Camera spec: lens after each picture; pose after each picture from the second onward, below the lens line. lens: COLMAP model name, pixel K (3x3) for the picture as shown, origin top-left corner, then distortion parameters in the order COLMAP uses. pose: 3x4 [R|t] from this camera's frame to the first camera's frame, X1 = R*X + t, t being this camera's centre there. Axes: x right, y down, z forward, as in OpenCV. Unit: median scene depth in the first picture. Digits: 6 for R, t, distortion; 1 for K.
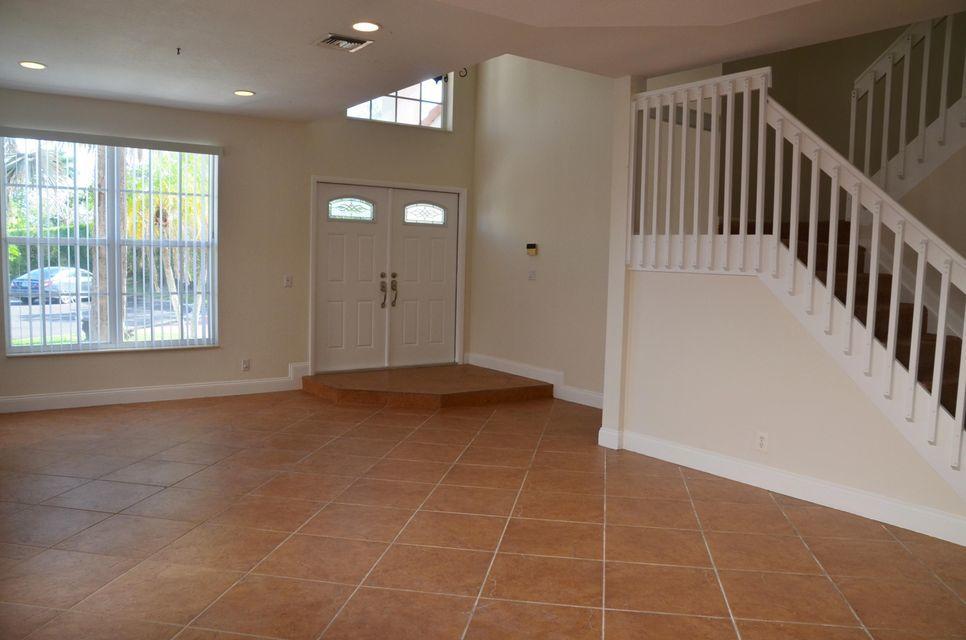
lens RADIAL K [[758.9, 0, 484.8], [0, 758.9, 328.2], [0, 0, 1]] dist [-0.165088, 0.113319]
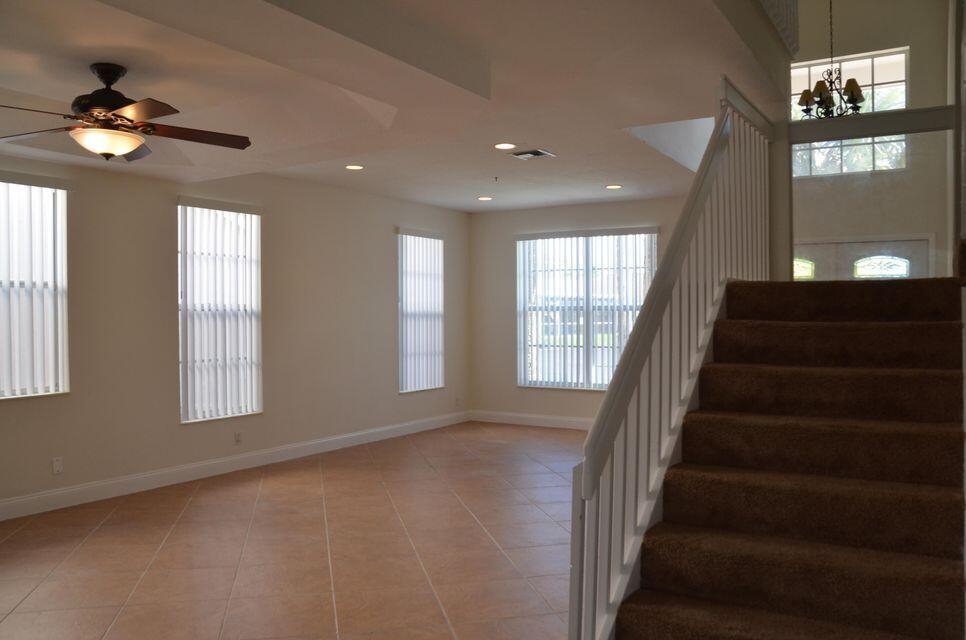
lens RADIAL K [[758.9, 0, 484.8], [0, 758.9, 328.2], [0, 0, 1]] dist [-0.165088, 0.113319]
pose [[0.391749, -0.005656, -0.920055, 1.044453], [-0.069800, 0.996917, -0.035848, -0.027012], [0.917421, 0.078263, 0.390146, 0.441361]]
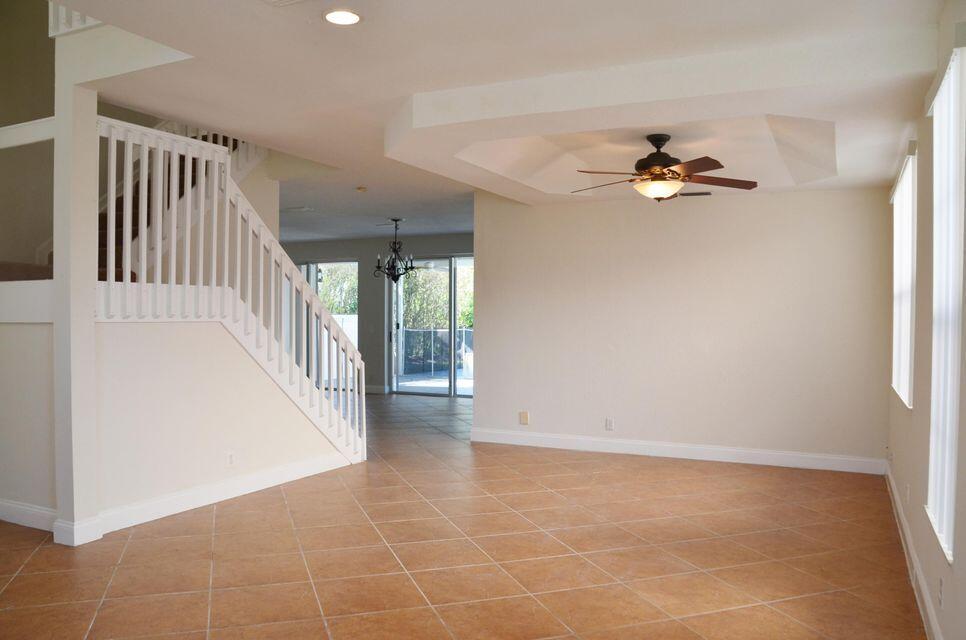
lens RADIAL K [[758.9, 0, 484.8], [0, 758.9, 328.2], [0, 0, 1]] dist [-0.165088, 0.113319]
pose [[-0.472470, -0.042249, 0.880333, -0.888074], [0.062201, 0.994761, 0.081124, -0.132828], [-0.879149, 0.093087, -0.467367, 1.212596]]
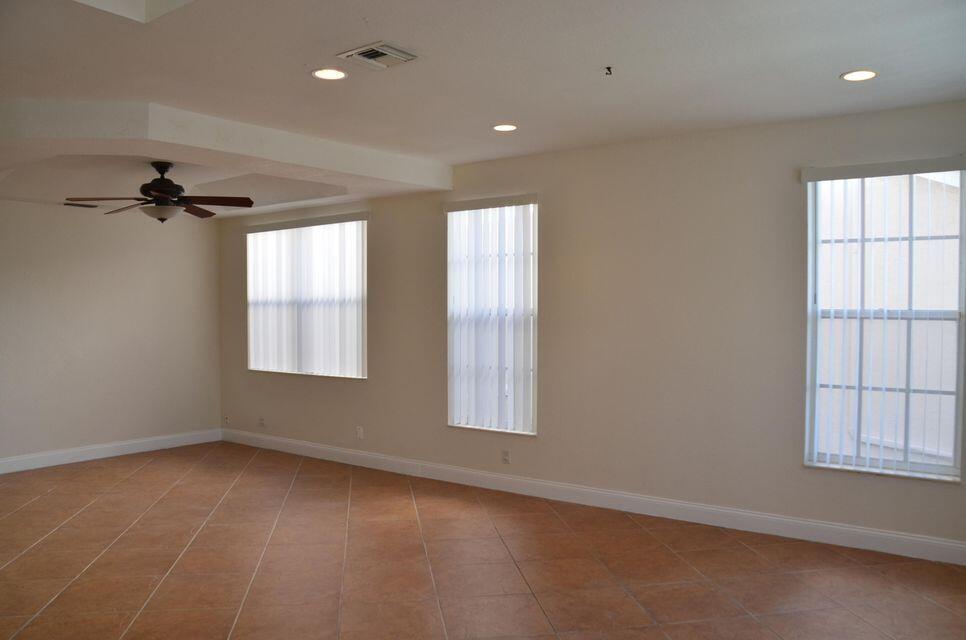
lens RADIAL K [[742.0, 0, 502.9], [0, 742.0, 332.1], [0, 0, 1]] dist [-0.248398, 0.203773]
pose [[-0.940294, -0.011626, -0.340166, -0.067875], [-0.051580, 0.992741, 0.108649, -0.196191], [0.336434, 0.119707, -0.934068, 1.811255]]
